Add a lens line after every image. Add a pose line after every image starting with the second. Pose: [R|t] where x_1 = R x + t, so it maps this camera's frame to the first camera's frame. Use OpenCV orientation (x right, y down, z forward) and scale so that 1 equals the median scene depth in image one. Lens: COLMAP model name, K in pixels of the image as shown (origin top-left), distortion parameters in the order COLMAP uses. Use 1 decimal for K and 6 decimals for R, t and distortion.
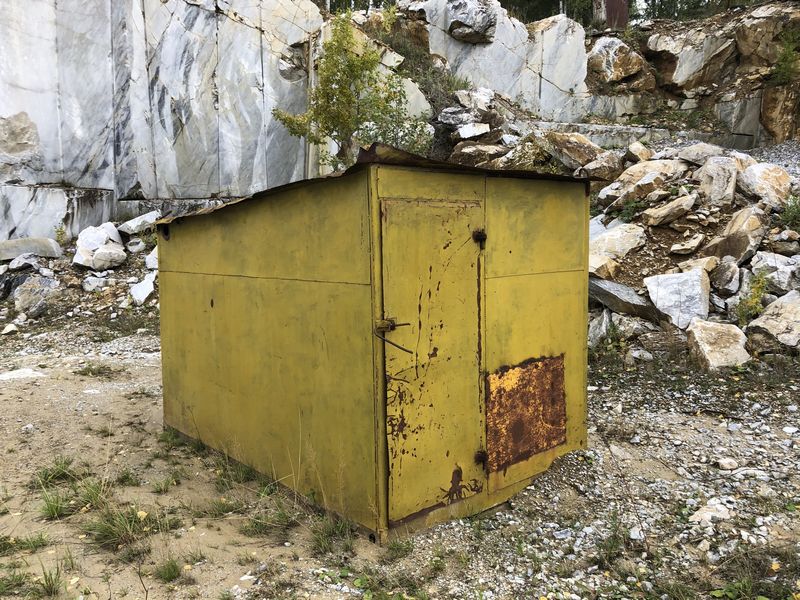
lens RADIAL K [[654.0, 0, 400.0], [0, 654.0, 300.0], [0, 0, 1]] dist [0.051725, -0.060265]
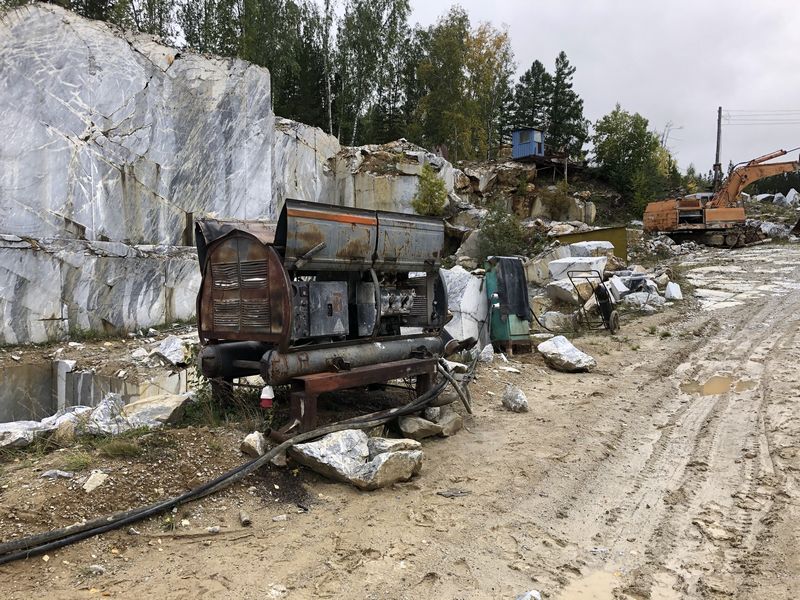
lens RADIAL K [[654.0, 0, 400.0], [0, 654.0, 300.0], [0, 0, 1]] dist [0.051725, -0.060265]
pose [[0.797099, -0.044479, 0.602208, -1.224251], [0.093130, 0.994407, -0.049822, 0.140832], [-0.596624, 0.095797, 0.796783, -0.629552]]
